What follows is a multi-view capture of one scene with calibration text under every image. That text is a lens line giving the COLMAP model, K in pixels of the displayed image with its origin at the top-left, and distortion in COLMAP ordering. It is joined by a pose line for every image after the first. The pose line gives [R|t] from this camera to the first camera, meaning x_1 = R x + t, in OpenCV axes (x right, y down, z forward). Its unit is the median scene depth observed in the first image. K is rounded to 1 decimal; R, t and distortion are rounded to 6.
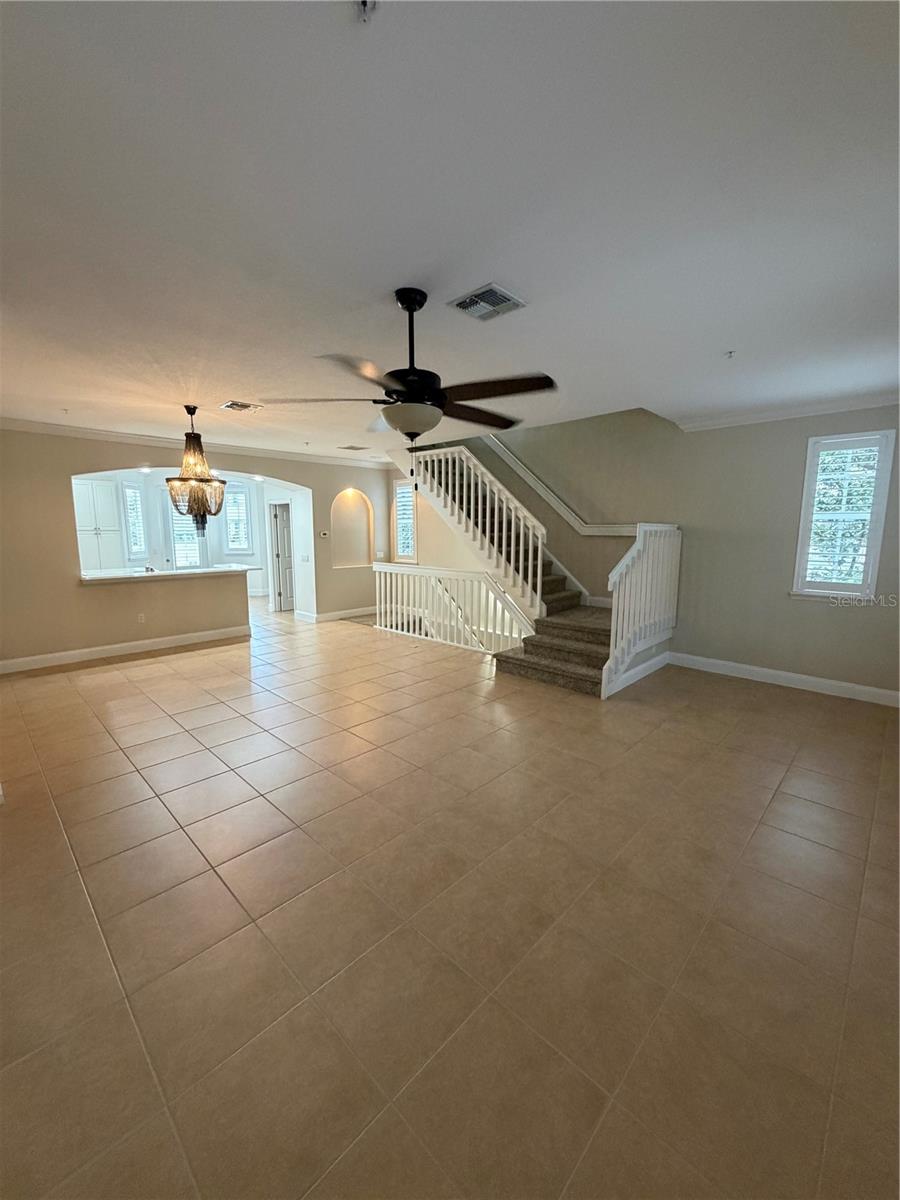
lens RADIAL K [[477.3, 0, 446.8], [0, 477.3, 596.5], [0, 0, 1]] dist [-0.002337, -0.000273]
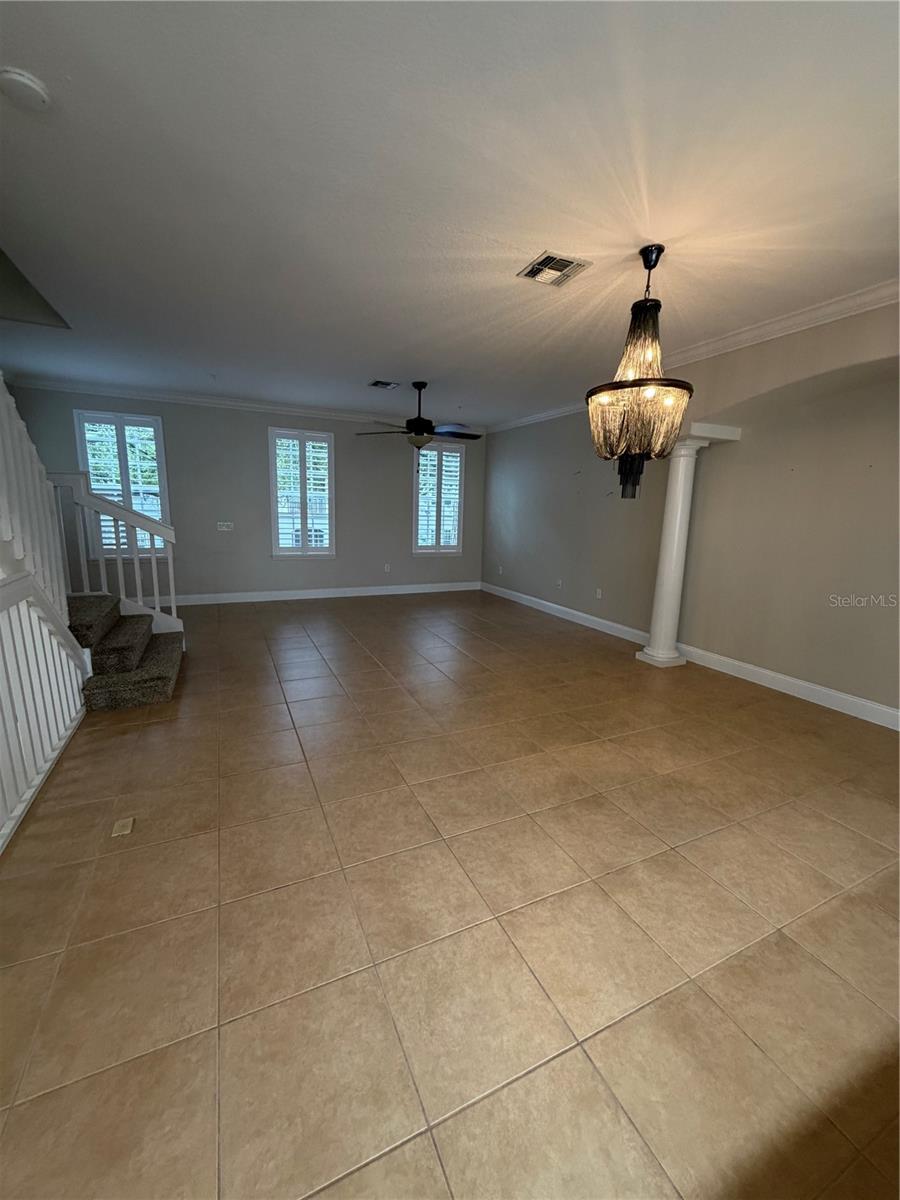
lens RADIAL K [[477.3, 0, 448.5], [0, 477.3, 597.4], [0, 0, 1]] dist [-0.002337, -0.000273]
pose [[-0.935641, -0.089007, 0.341547, -0.526192], [0.025507, 0.948100, 0.316947, -0.197631], [-0.352031, 0.305260, -0.884811, 1.619176]]
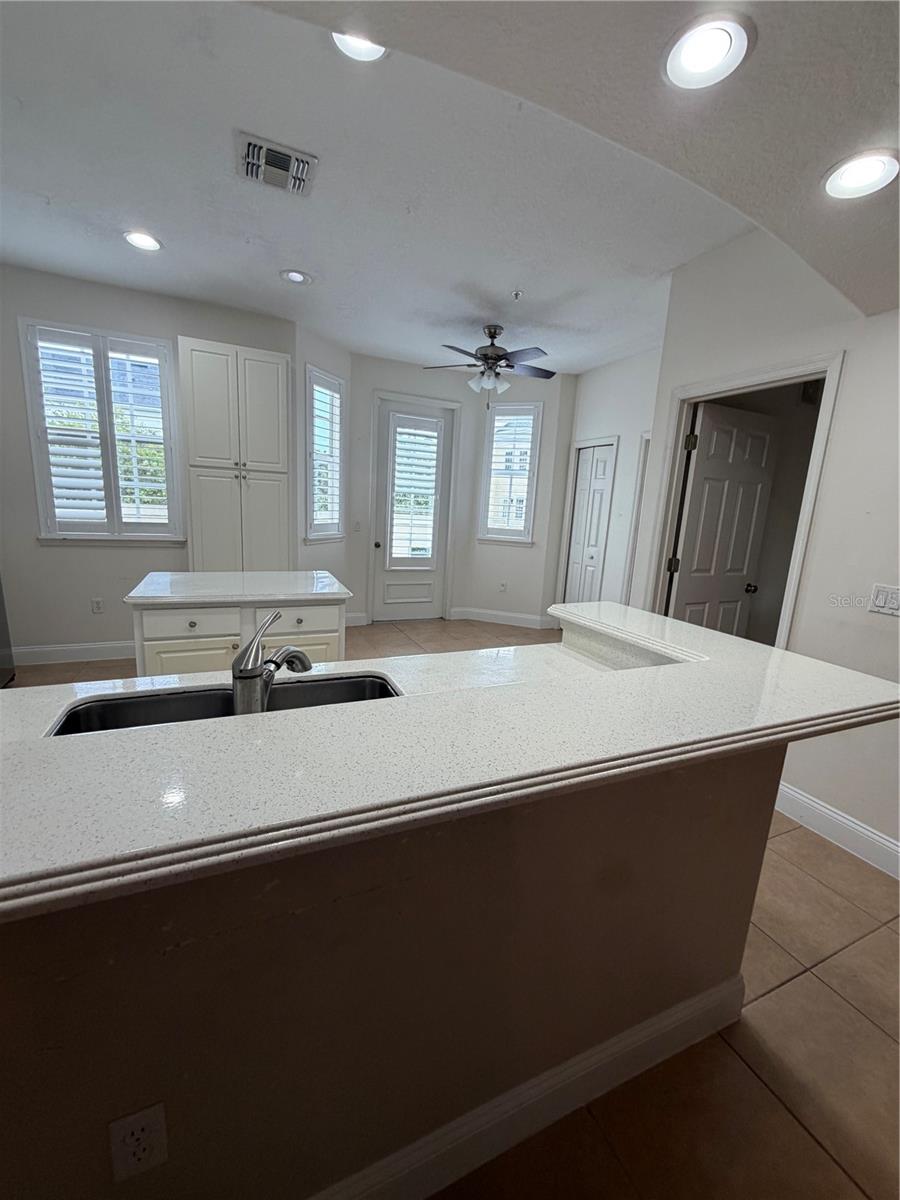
lens RADIAL K [[477.3, 0, 446.8], [0, 477.3, 597.6], [0, 0, 1]] dist [-0.002337, -0.000273]
pose [[0.927072, 0.119911, -0.355189, -0.739421], [-0.106299, 0.992660, 0.057669, -0.127060], [0.359497, -0.015707, 0.933014, 1.239816]]
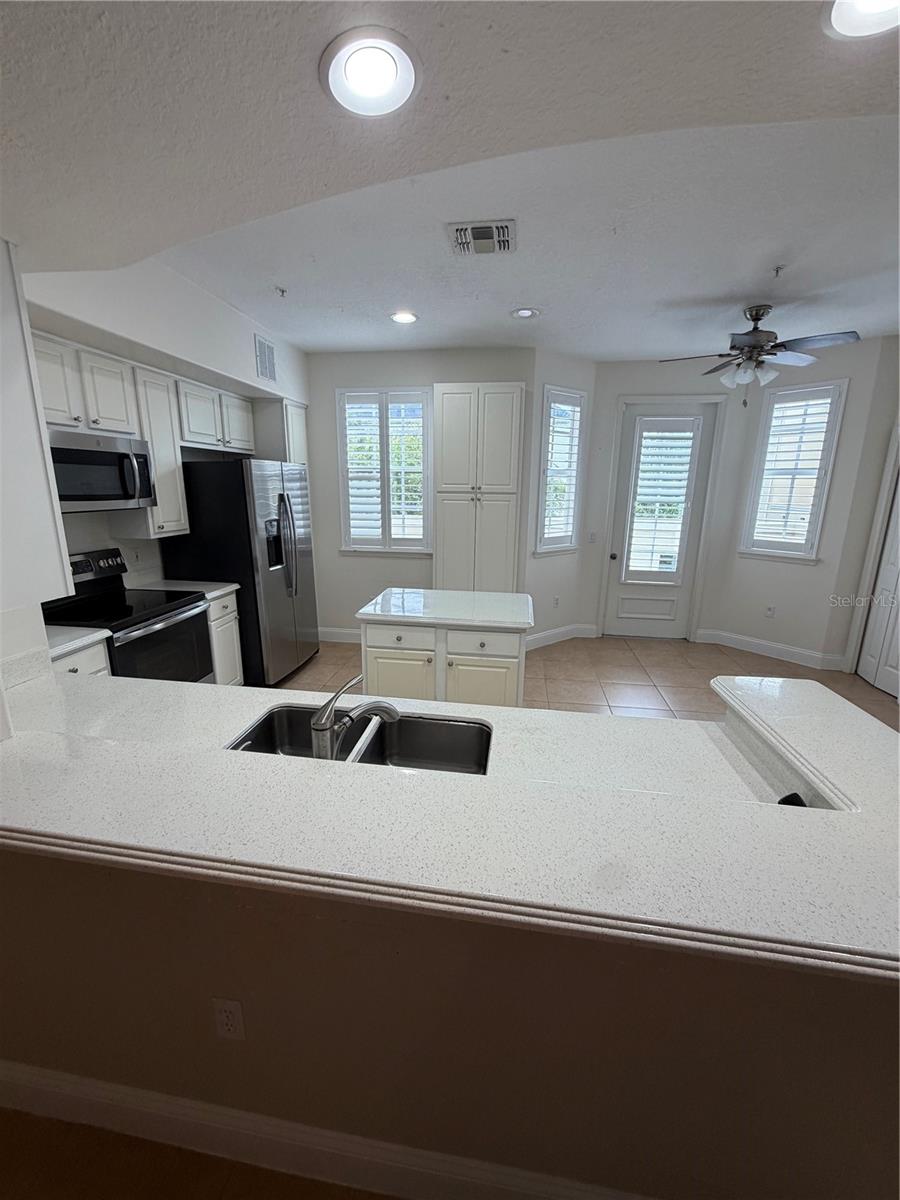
lens RADIAL K [[477.3, 0, 449.7], [0, 477.3, 596.3], [0, 0, 1]] dist [-0.002337, -0.000273]
pose [[0.586565, 0.190185, -0.787255, -0.655286], [-0.126839, 0.981615, 0.142634, -0.186339], [0.799908, 0.016191, 0.599904, 1.286997]]
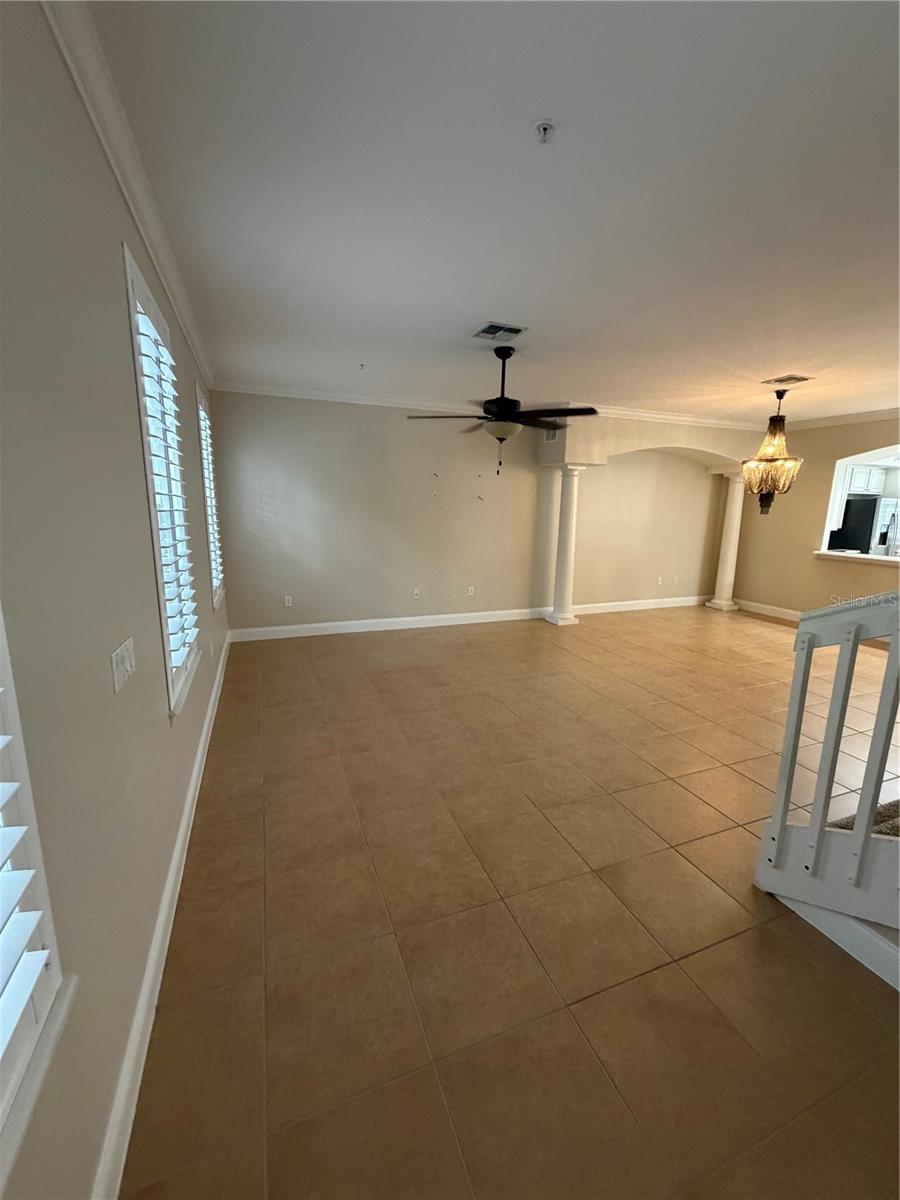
lens RADIAL K [[477.3, 0, 449.7], [0, 477.3, 596.7], [0, 0, 1]] dist [-0.002337, -0.000273]
pose [[-0.419717, 0.167572, -0.892052, 0.777752], [-0.146452, 0.957429, 0.248760, -0.110022], [0.895762, 0.235052, -0.377308, 0.820858]]
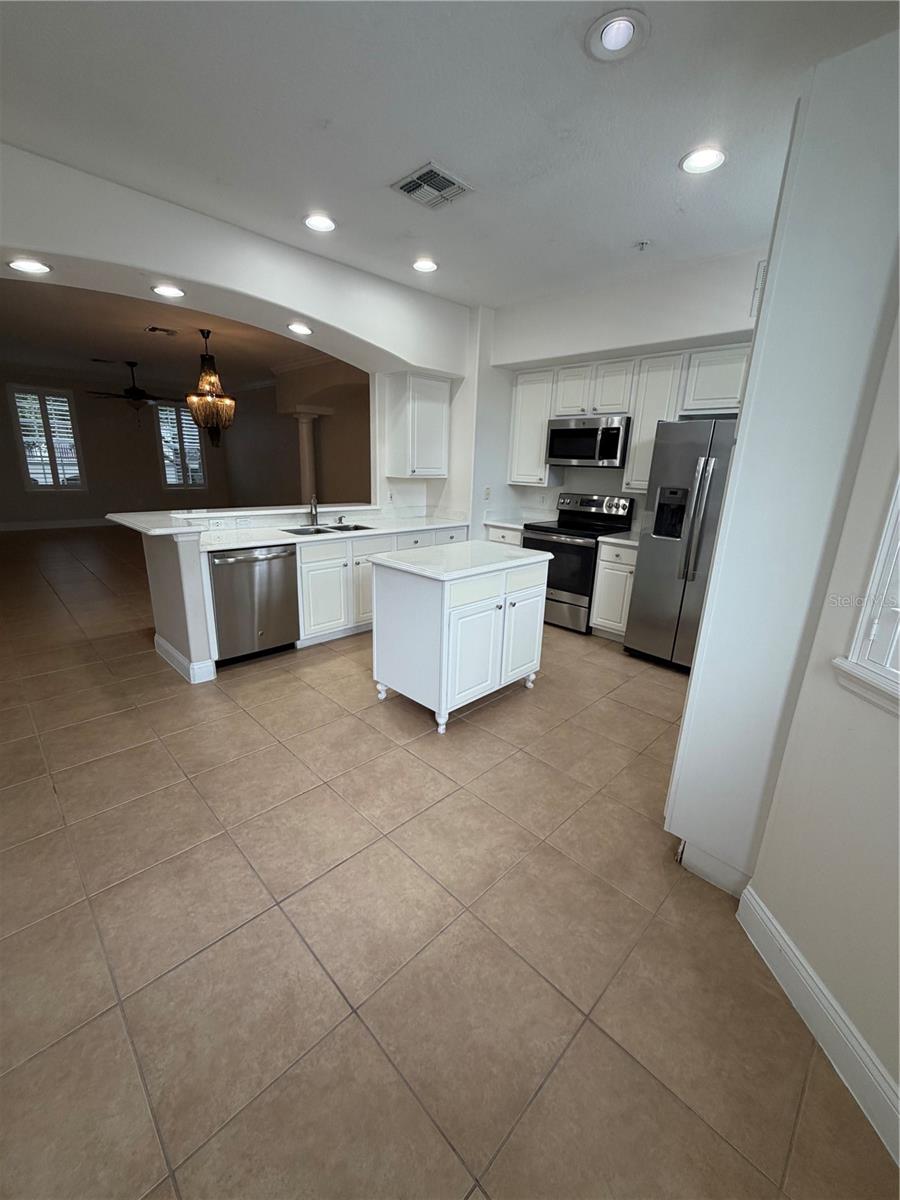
lens RADIAL K [[477.3, 0, 452.9], [0, 477.3, 597.9], [0, 0, 1]] dist [-0.002337, -0.000273]
pose [[-0.999412, -0.034276, 0.000956, -1.126064], [-0.030807, 0.909829, 0.413839, -0.295514], [-0.015055, 0.413566, -0.910350, 2.242294]]
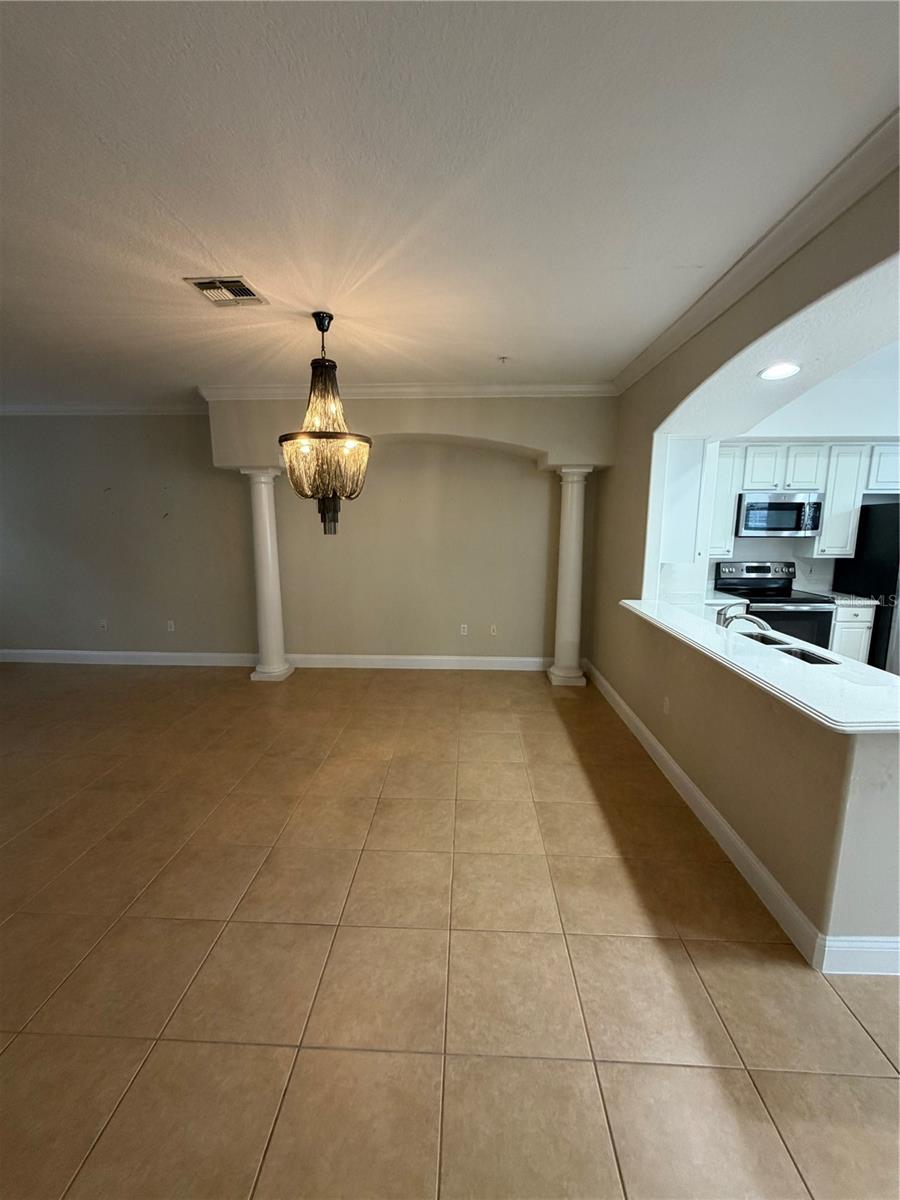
lens RADIAL K [[477.3, 0, 447.1], [0, 477.3, 597.5], [0, 0, 1]] dist [-0.002337, -0.000273]
pose [[-0.746253, 0.105450, -0.657256, -0.219074], [-0.098199, 0.959130, 0.265379, -0.225280], [0.658379, 0.262581, -0.705399, 1.567532]]
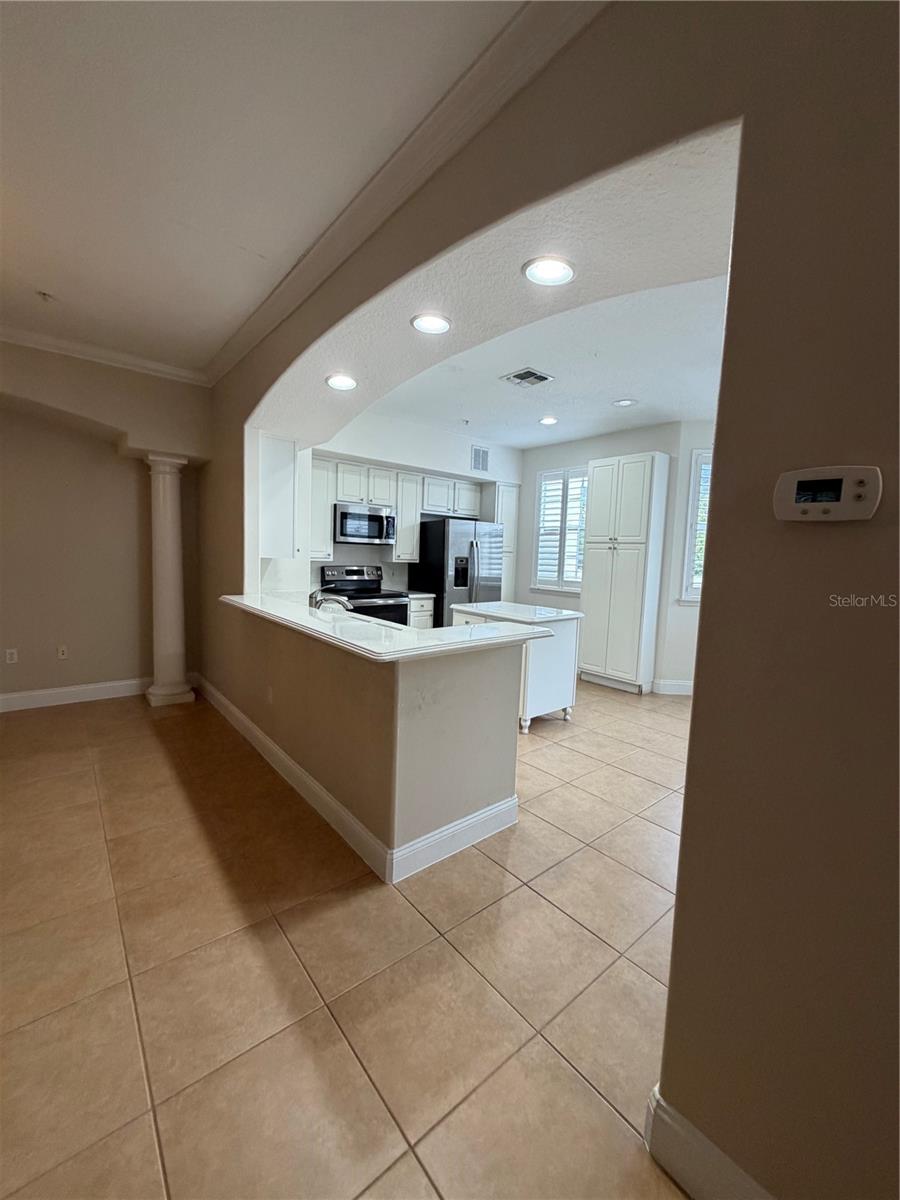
lens RADIAL K [[477.3, 0, 448.5], [0, 477.3, 596.7], [0, 0, 1]] dist [-0.002337, -0.000273]
pose [[-0.109018, 0.082459, -0.990614, -0.254059], [-0.179957, 0.978450, 0.101251, -0.178794], [0.977615, 0.189306, -0.091829, 1.613905]]
